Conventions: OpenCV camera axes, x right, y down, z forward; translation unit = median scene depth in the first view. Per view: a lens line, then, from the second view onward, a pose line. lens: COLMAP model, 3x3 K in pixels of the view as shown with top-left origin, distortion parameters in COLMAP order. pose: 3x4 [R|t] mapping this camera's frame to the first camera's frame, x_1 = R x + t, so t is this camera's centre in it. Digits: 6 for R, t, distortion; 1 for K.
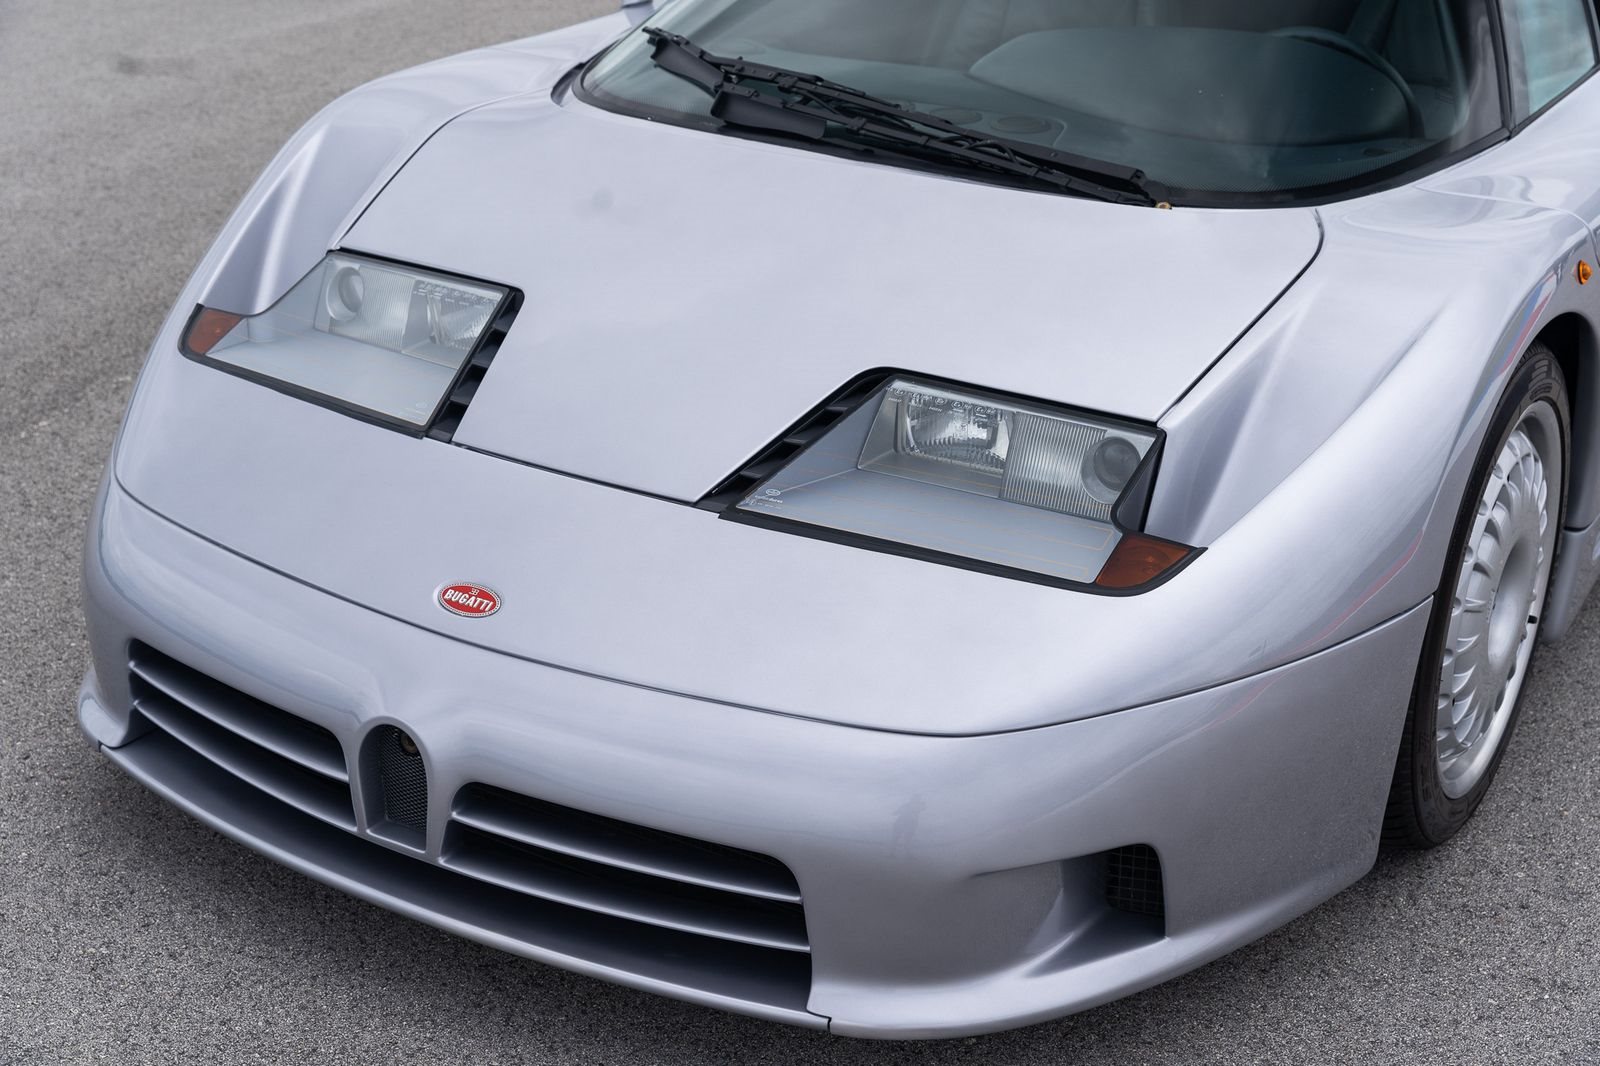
lens RADIAL K [[2302.3, 0, 800.0], [0, 2302.3, 533.0], [0, 0, 1]] dist [0.011051, 0.013911]
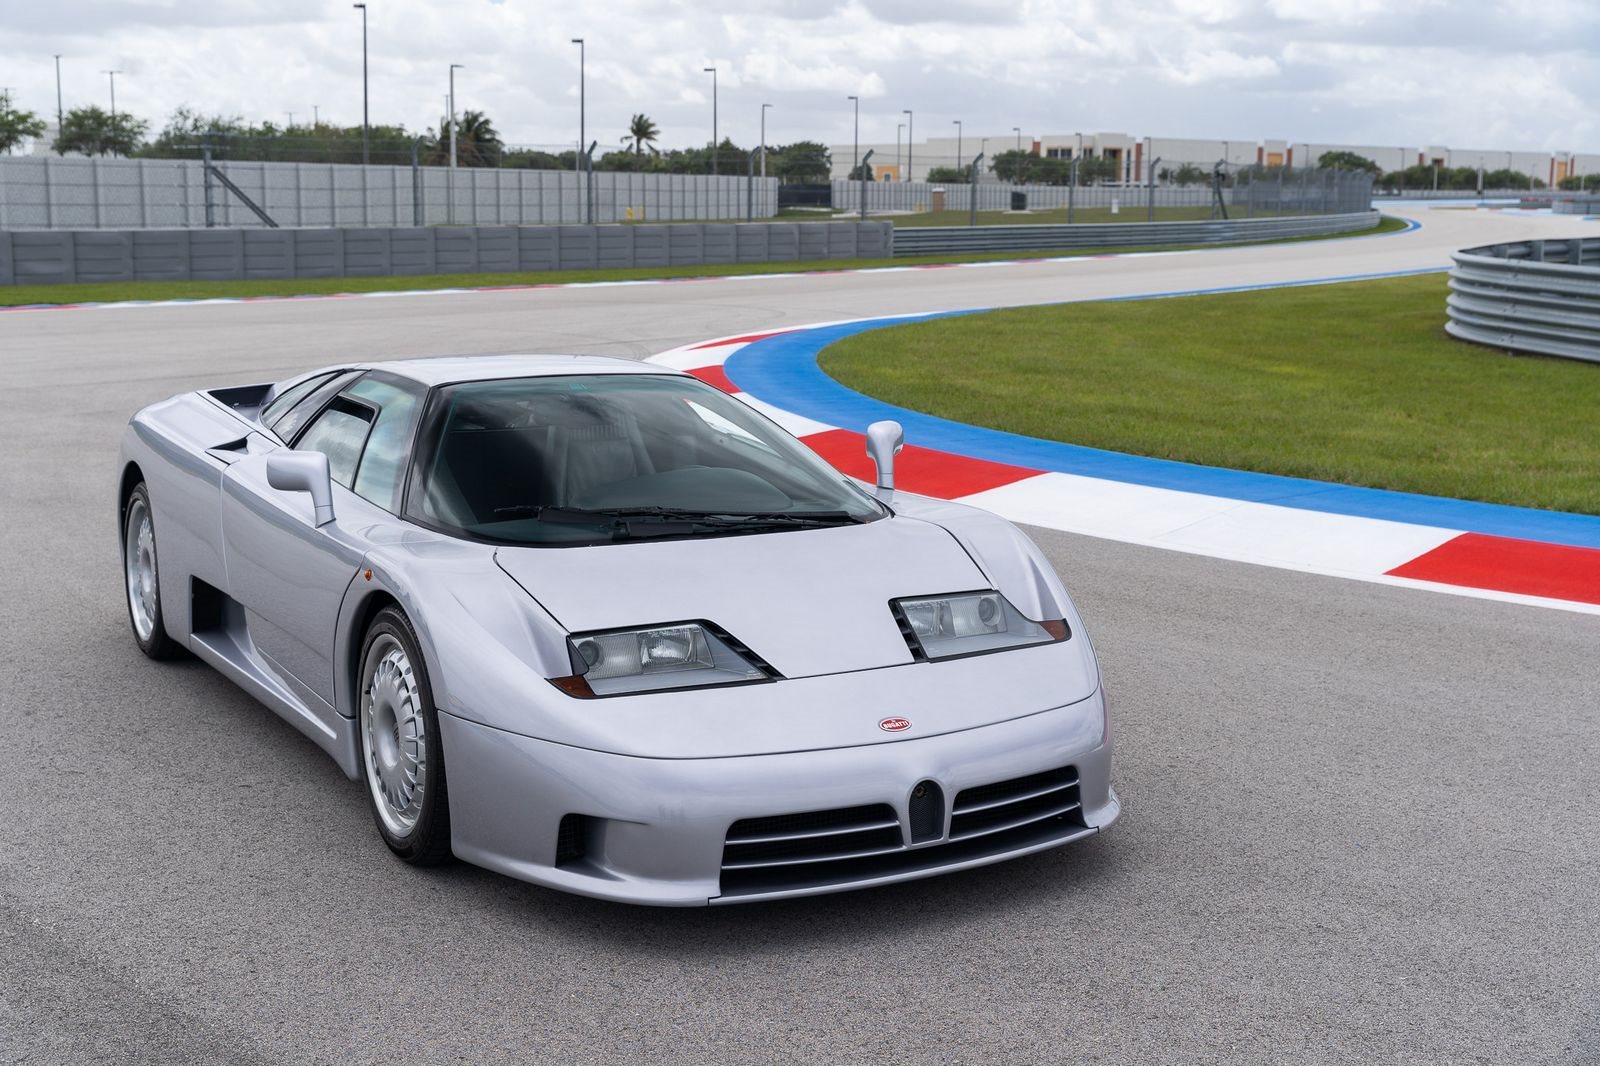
lens RADIAL K [[1977.0, 0, 780.6], [0, 1977.0, 533.4], [0, 0, 1]] dist [0.010529, 0.016097]
pose [[0.462987, -0.140705, 0.875126, -1.724637], [0.352174, 0.935244, -0.035948, -0.104585], [-0.813398, 0.324840, 0.482559, 0.169026]]
